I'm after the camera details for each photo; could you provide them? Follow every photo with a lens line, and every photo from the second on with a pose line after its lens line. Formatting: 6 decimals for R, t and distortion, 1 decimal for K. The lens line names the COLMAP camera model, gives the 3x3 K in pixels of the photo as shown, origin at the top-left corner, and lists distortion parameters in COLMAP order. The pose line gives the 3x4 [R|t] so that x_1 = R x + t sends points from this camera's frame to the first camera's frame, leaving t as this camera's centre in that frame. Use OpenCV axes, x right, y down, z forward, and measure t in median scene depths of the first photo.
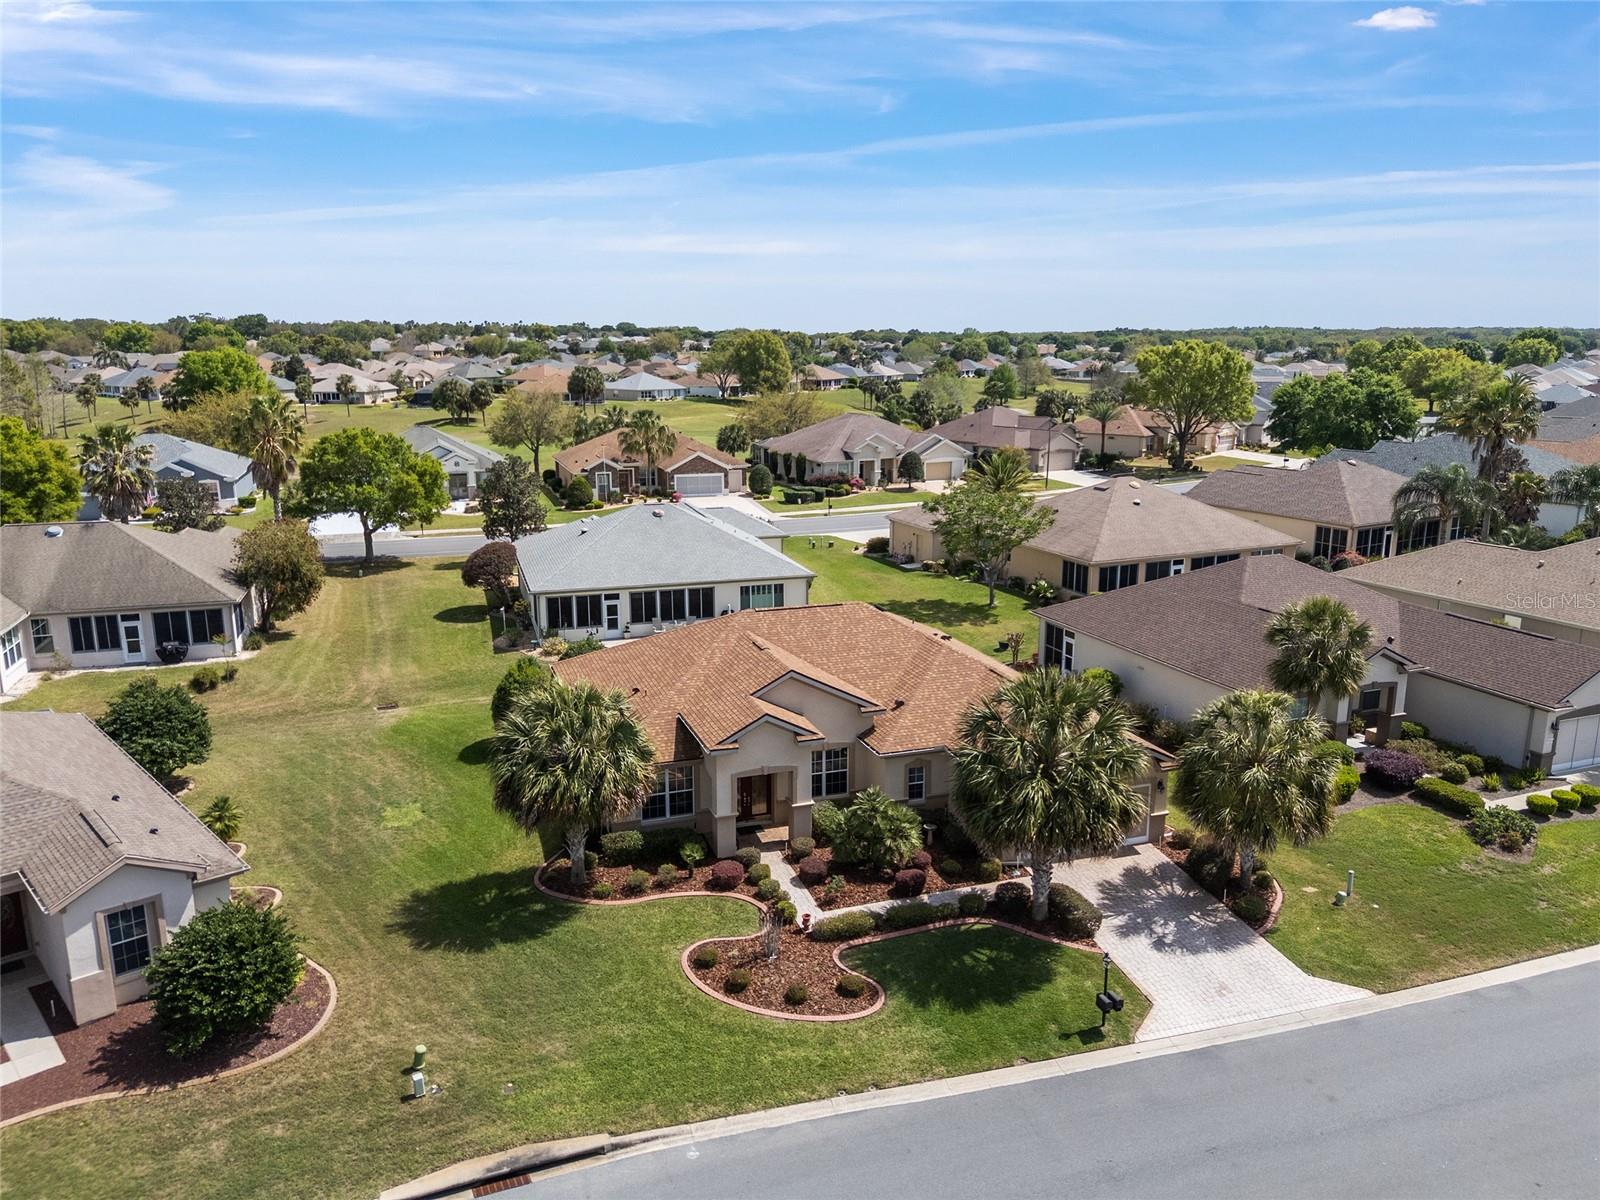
lens RADIAL K [[1163.5, 0, 795.2], [0, 1163.5, 593.5], [0, 0, 1]] dist [0.092505, -0.111175]
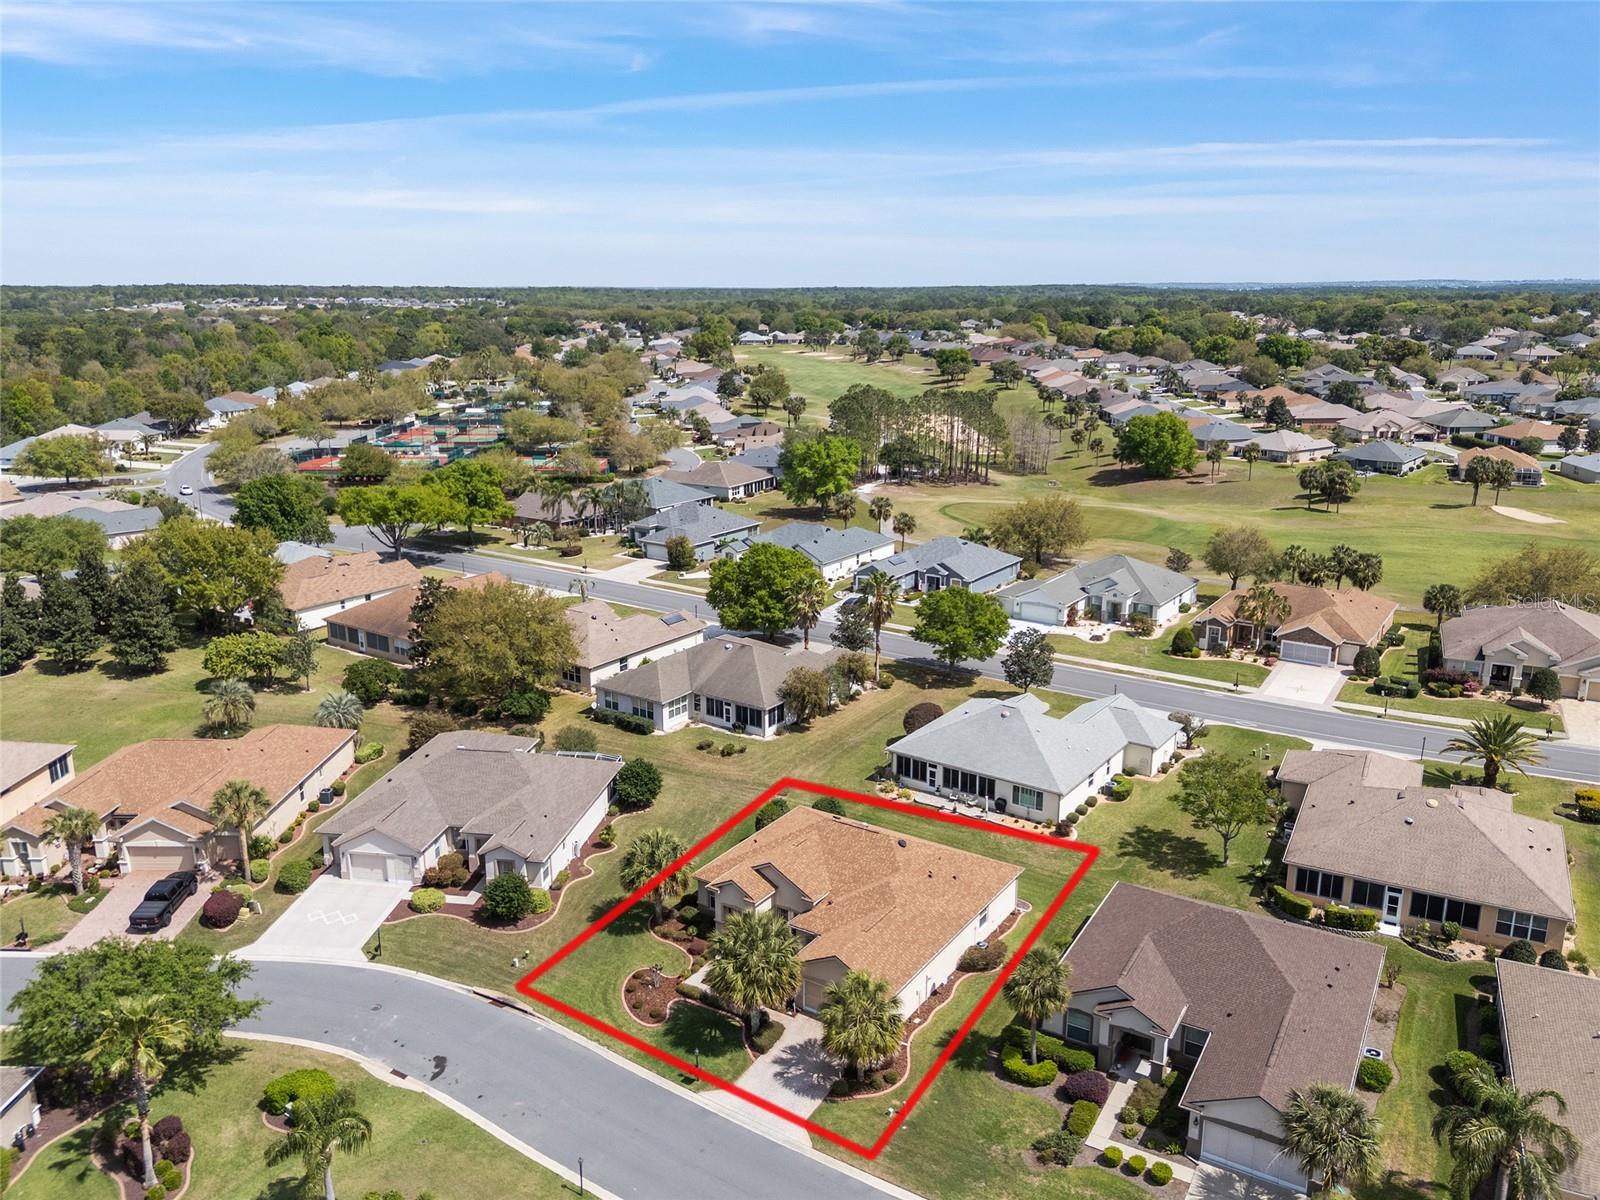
lens RADIAL K [[1163.5, 0, 795.2], [0, 1163.5, 593.5], [0, 0, 1]] dist [0.092505, -0.111175]
pose [[0.619154, 0.189595, -0.762039, 1.629800], [-0.168212, 0.979912, 0.107130, -0.672083], [0.767042, 0.061854, 0.638608, -0.245357]]
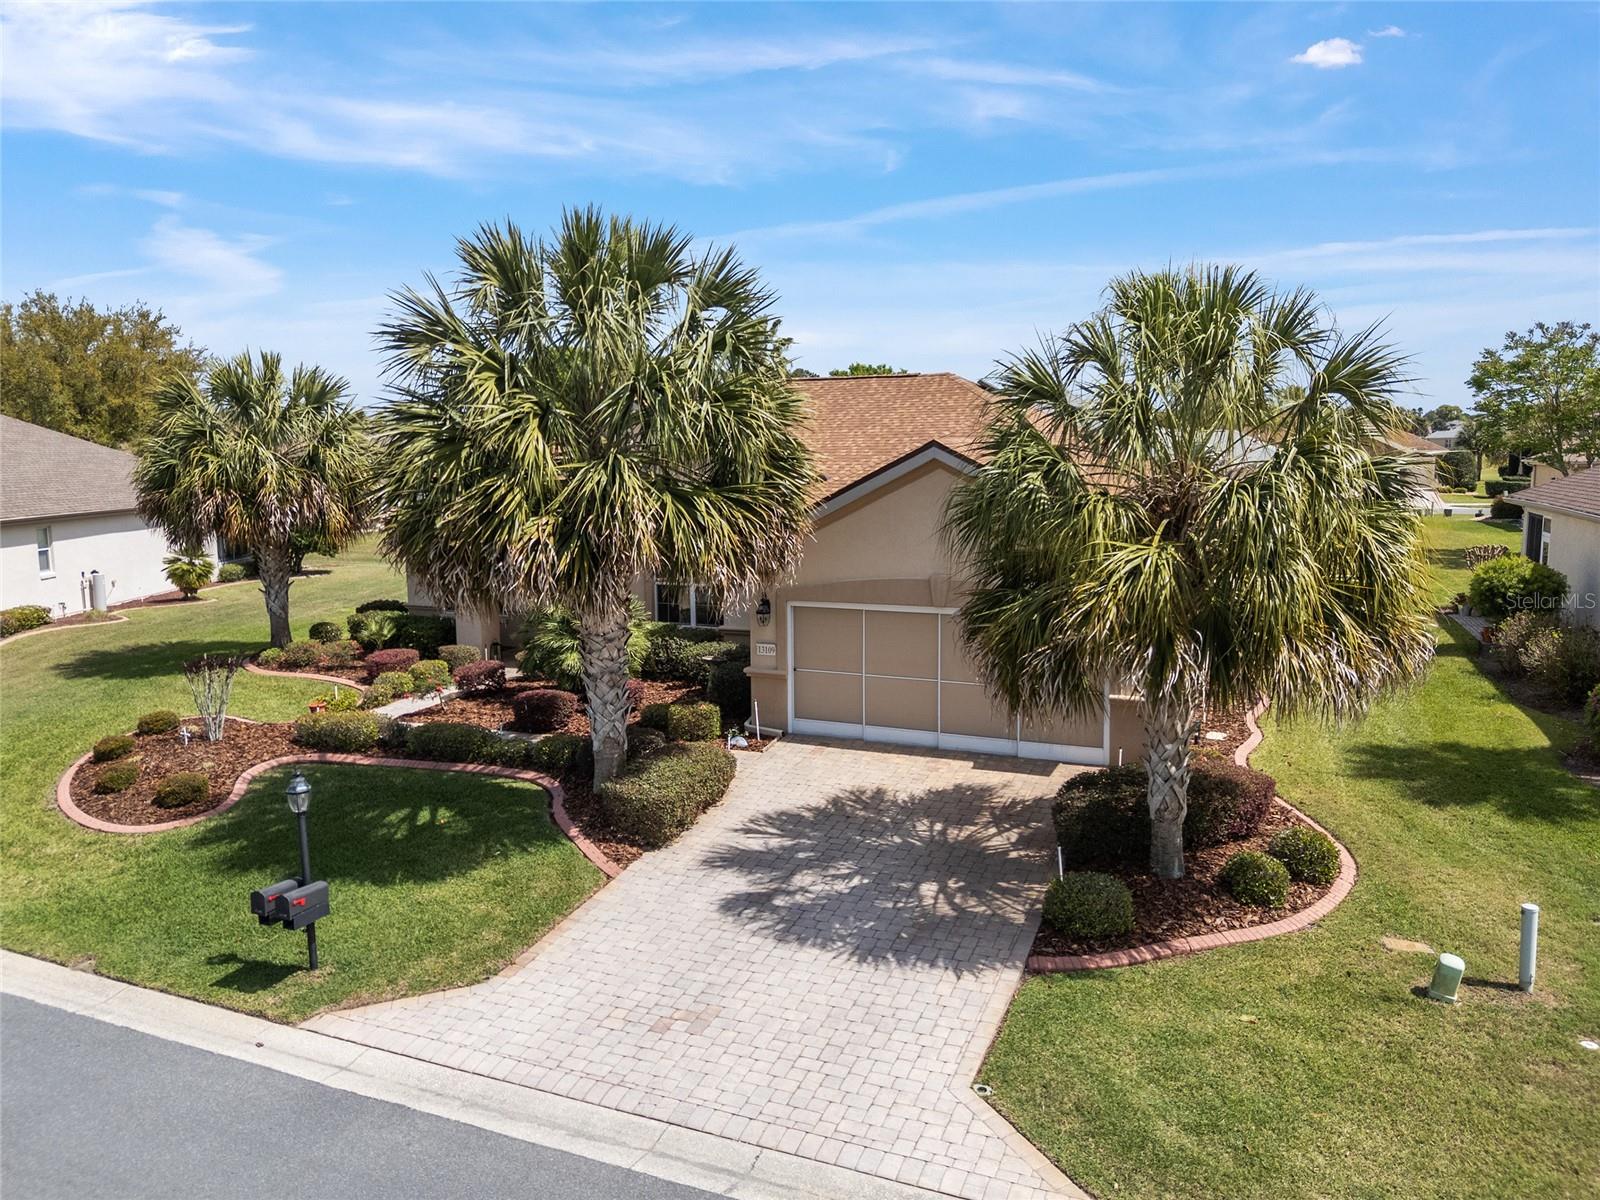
lens RADIAL K [[1163.5, 0, 795.2], [0, 1163.5, 593.5], [0, 0, 1]] dist [0.092505, -0.111175]
pose [[0.746288, 0.079046, -0.660913, 0.563438], [-0.136487, 0.989998, -0.035713, 0.210710], [0.651480, 0.116858, 0.749612, 0.714156]]
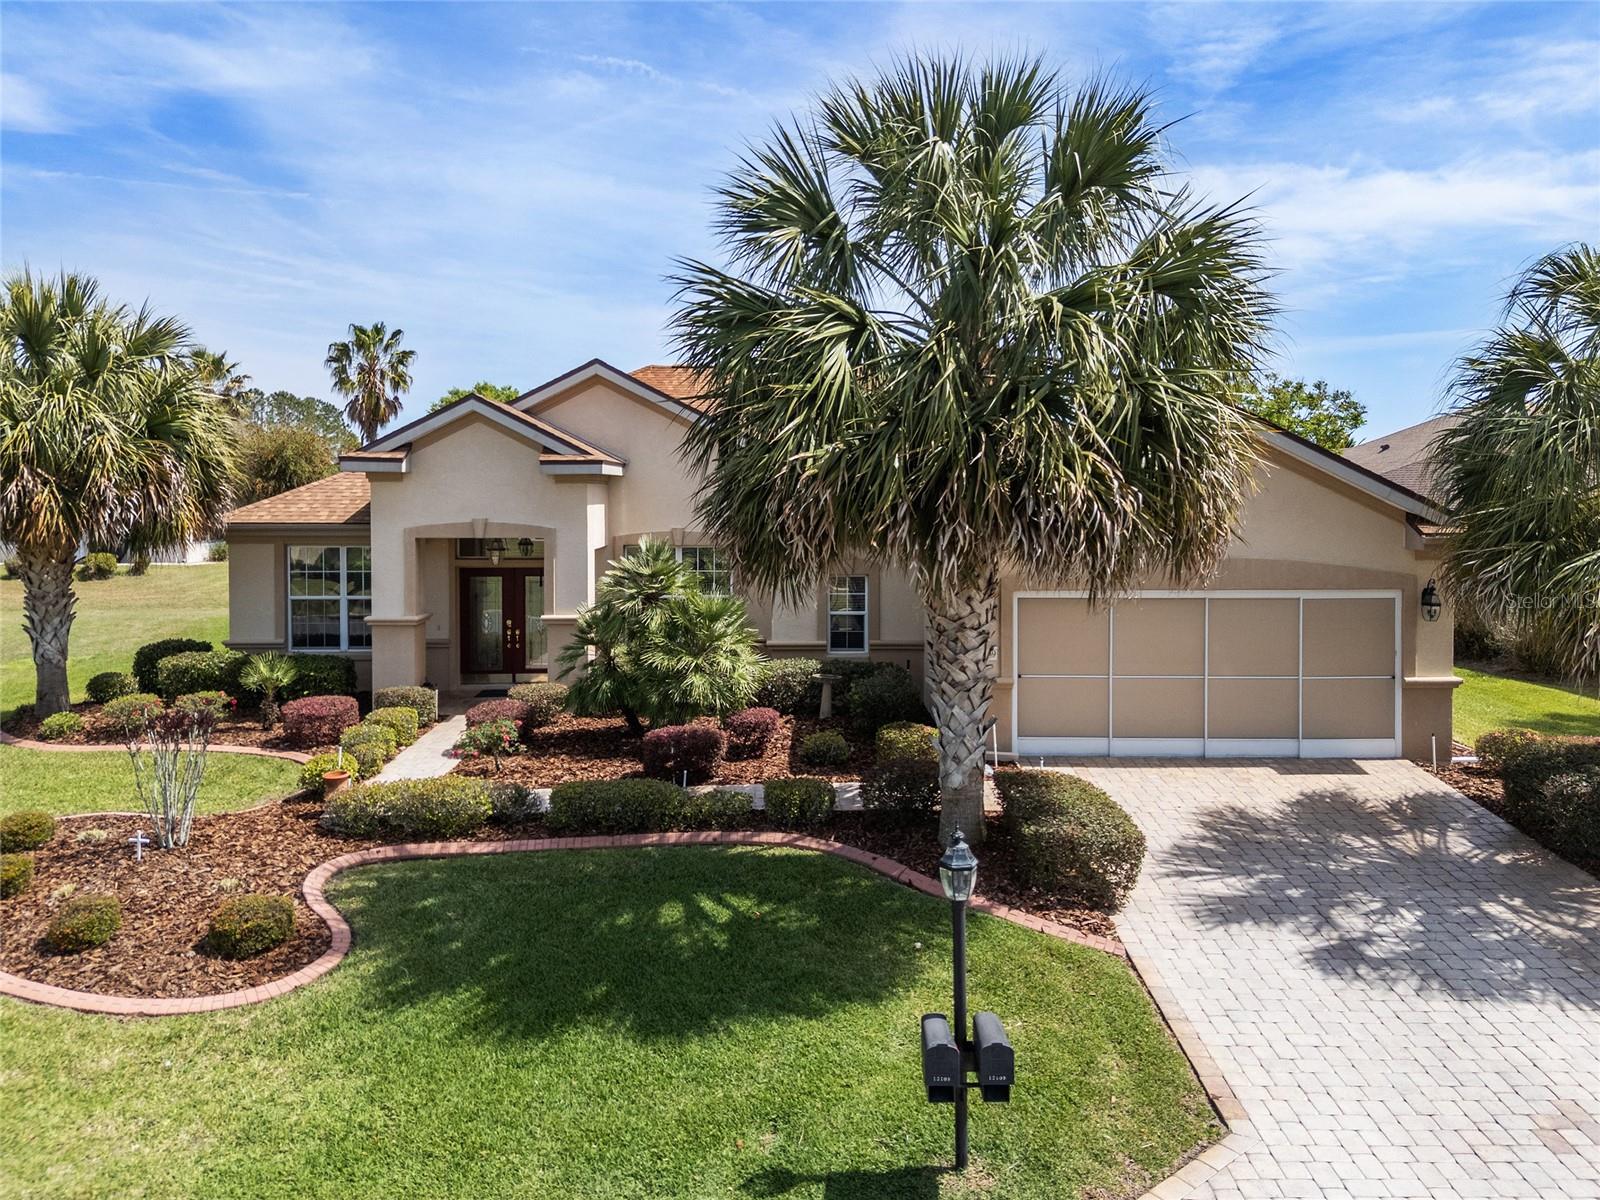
lens RADIAL K [[1189.6, 0, 797.8], [0, 1189.6, 553.5], [0, 0, 1]] dist [0.086168, -0.085426]
pose [[0.953237, 0.019385, -0.301601, 0.270039], [-0.068405, 0.985882, -0.152835, 0.254620], [0.294380, 0.166319, 0.941105, 0.664902]]
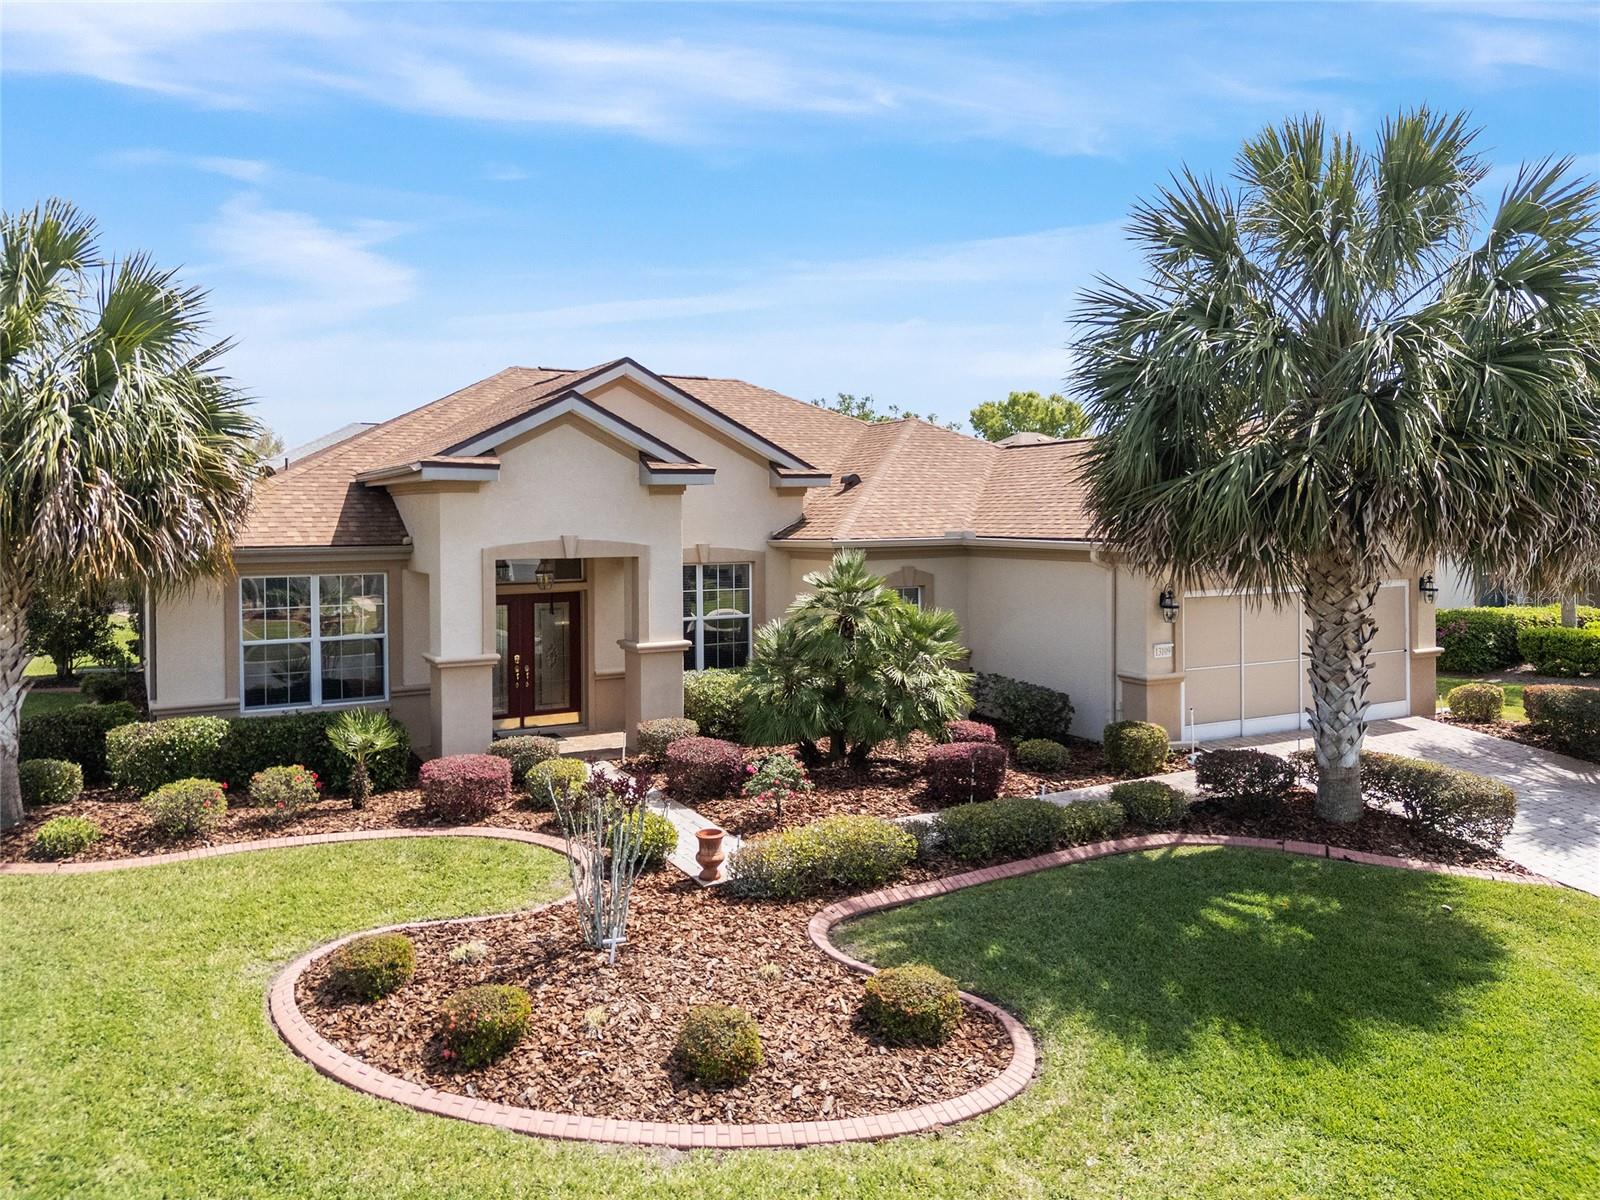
lens RADIAL K [[1189.6, 0, 797.8], [0, 1189.6, 553.5], [0, 0, 1]] dist [0.086168, -0.085426]
pose [[0.983430, -0.008619, 0.181083, -0.025708], [0.041262, 0.983294, -0.177285, 0.259395], [-0.176530, 0.181820, 0.967357, 0.663690]]
